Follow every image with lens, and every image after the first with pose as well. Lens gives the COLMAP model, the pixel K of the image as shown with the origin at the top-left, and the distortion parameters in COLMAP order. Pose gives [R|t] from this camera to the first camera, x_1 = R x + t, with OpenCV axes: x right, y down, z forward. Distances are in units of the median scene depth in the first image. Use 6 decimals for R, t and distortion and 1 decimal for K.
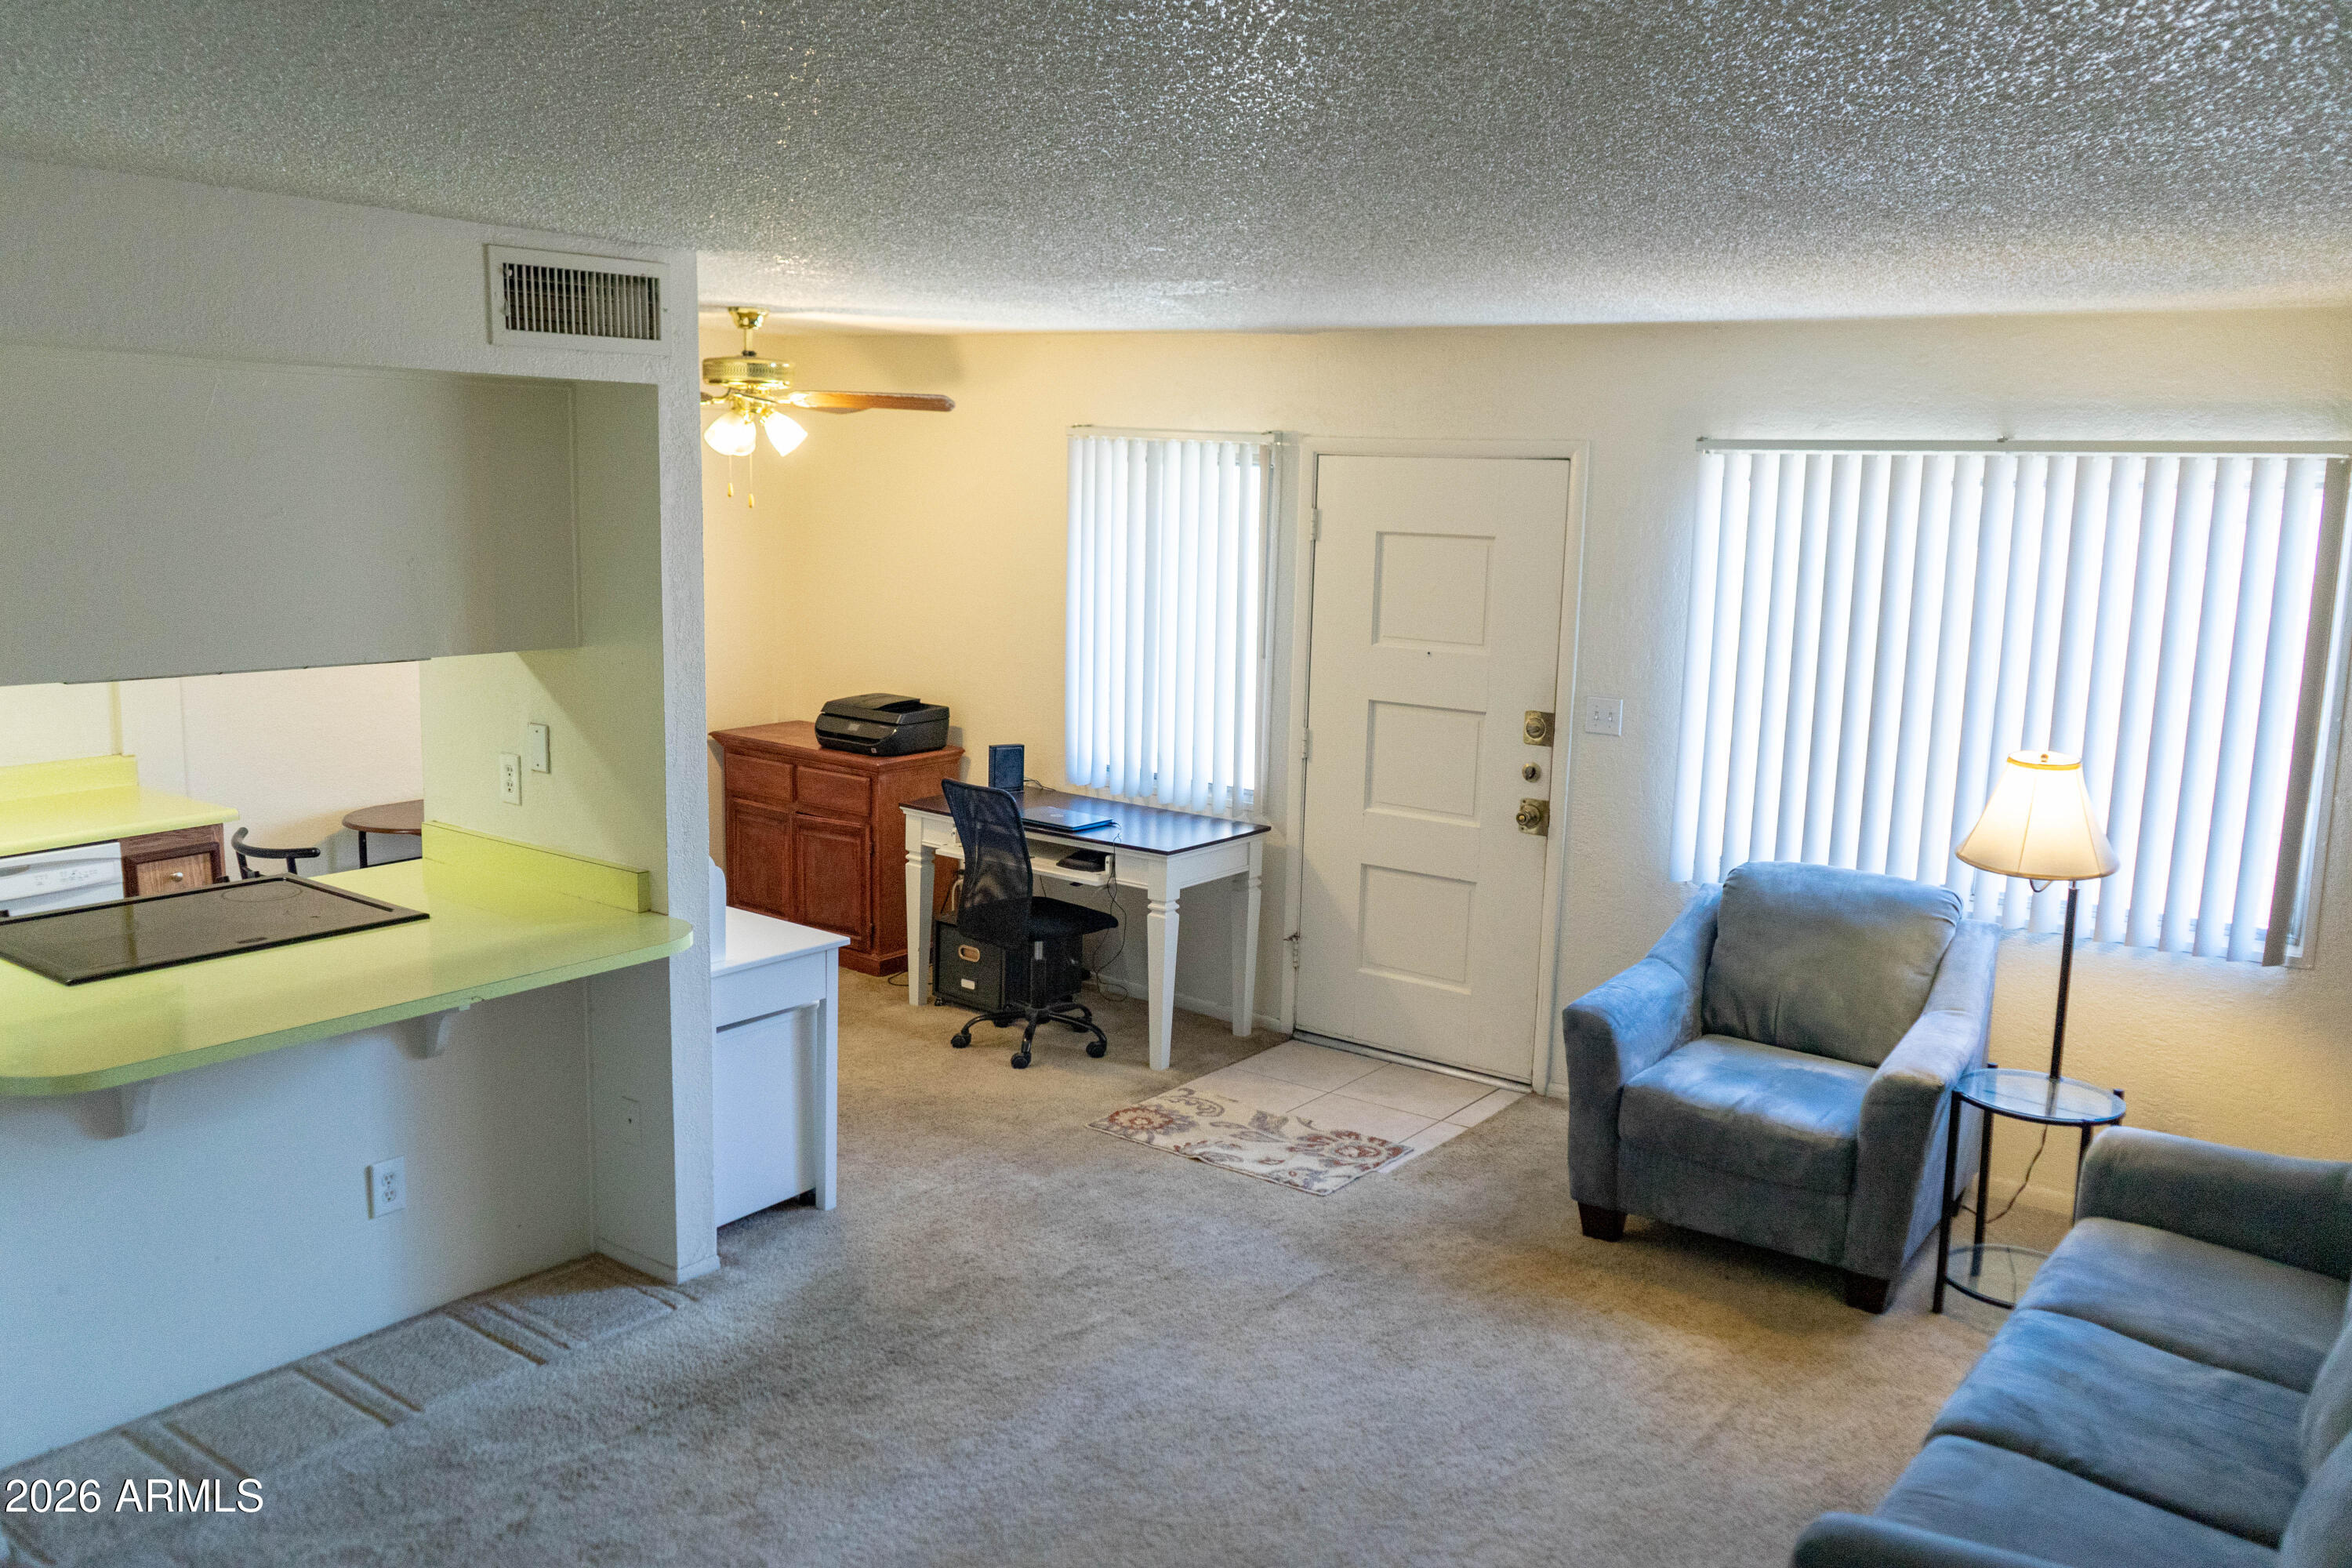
lens RADIAL K [[1870.0, 0, 1173.9], [0, 1870.0, 786.7], [0, 0, 1]] dist [-0.017713, 0.010582]
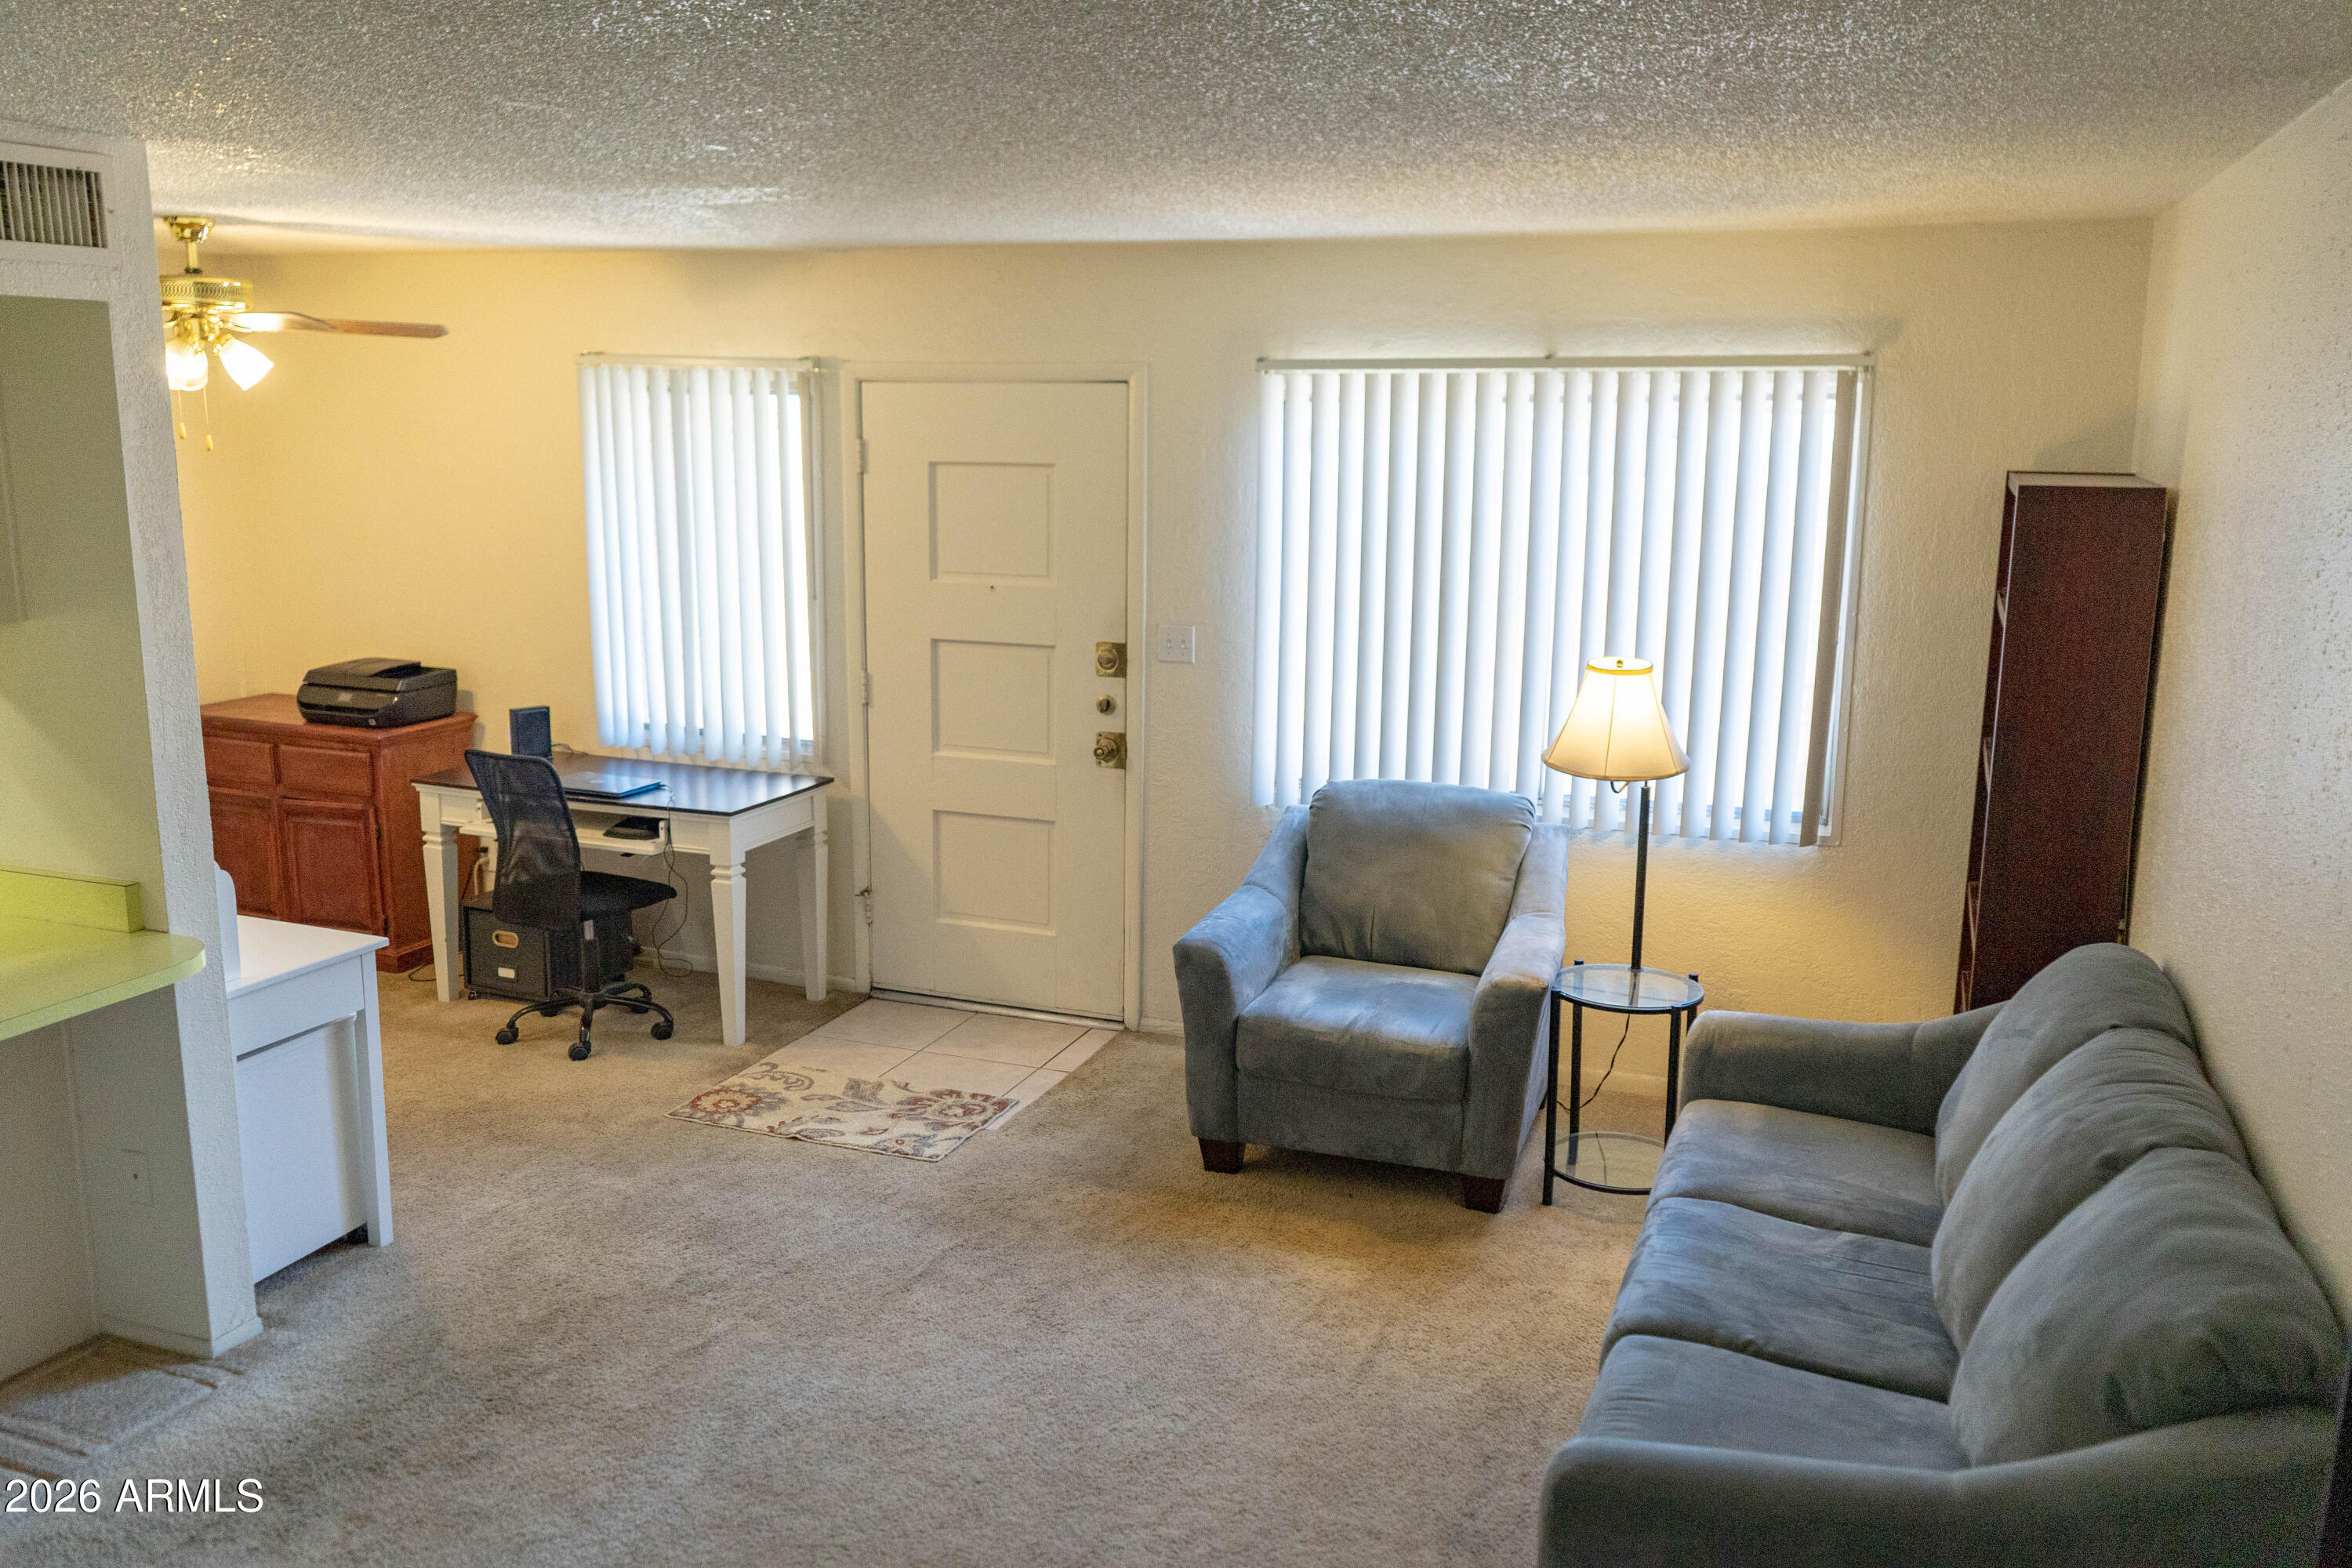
lens RADIAL K [[1870.0, 0, 1173.9], [0, 1870.0, 786.7], [0, 0, 1]] dist [-0.017713, 0.010582]
pose [[0.961273, -0.068841, 0.266860, -0.048560], [0.059607, 0.997314, 0.042559, -0.005680], [-0.269073, -0.025004, 0.962795, 0.058605]]
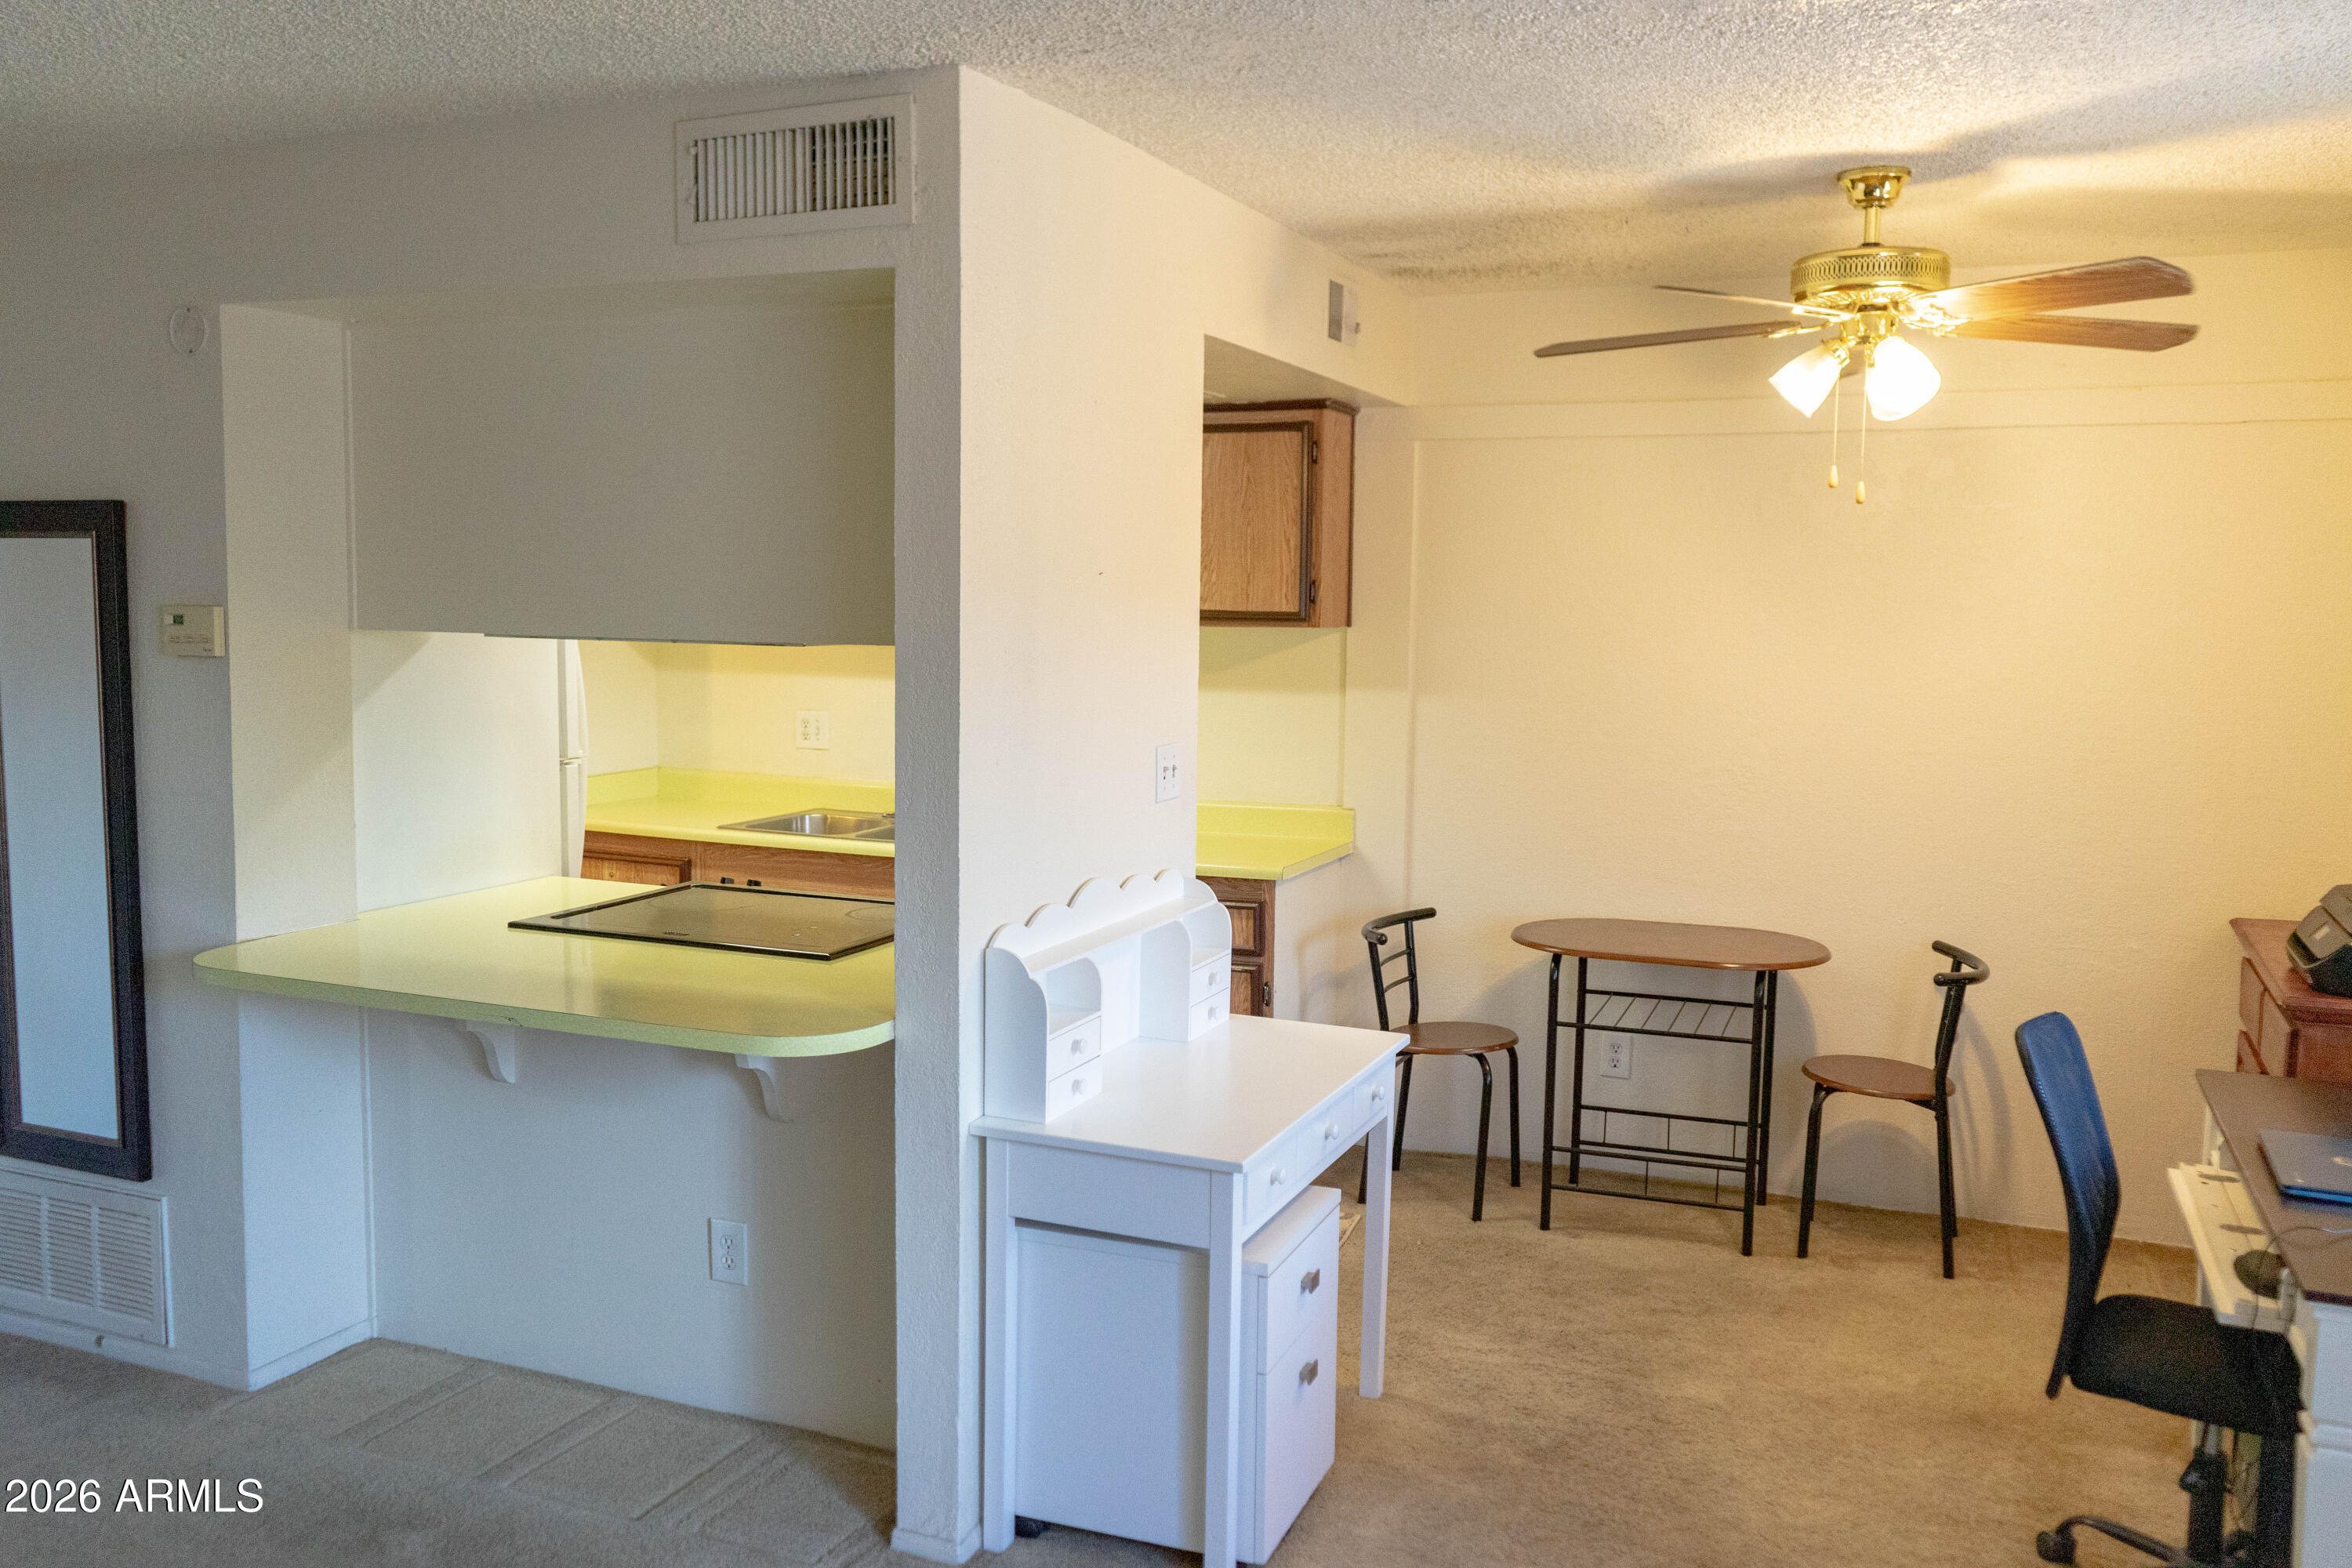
lens RADIAL K [[1870.0, 0, 1173.9], [0, 1870.0, 786.7], [0, 0, 1]] dist [-0.017713, 0.010582]
pose [[0.257092, 0.074622, -0.963502, 0.398252], [-0.173560, 0.984369, 0.029927, -0.052409], [0.950674, 0.159531, 0.266025, 0.825714]]
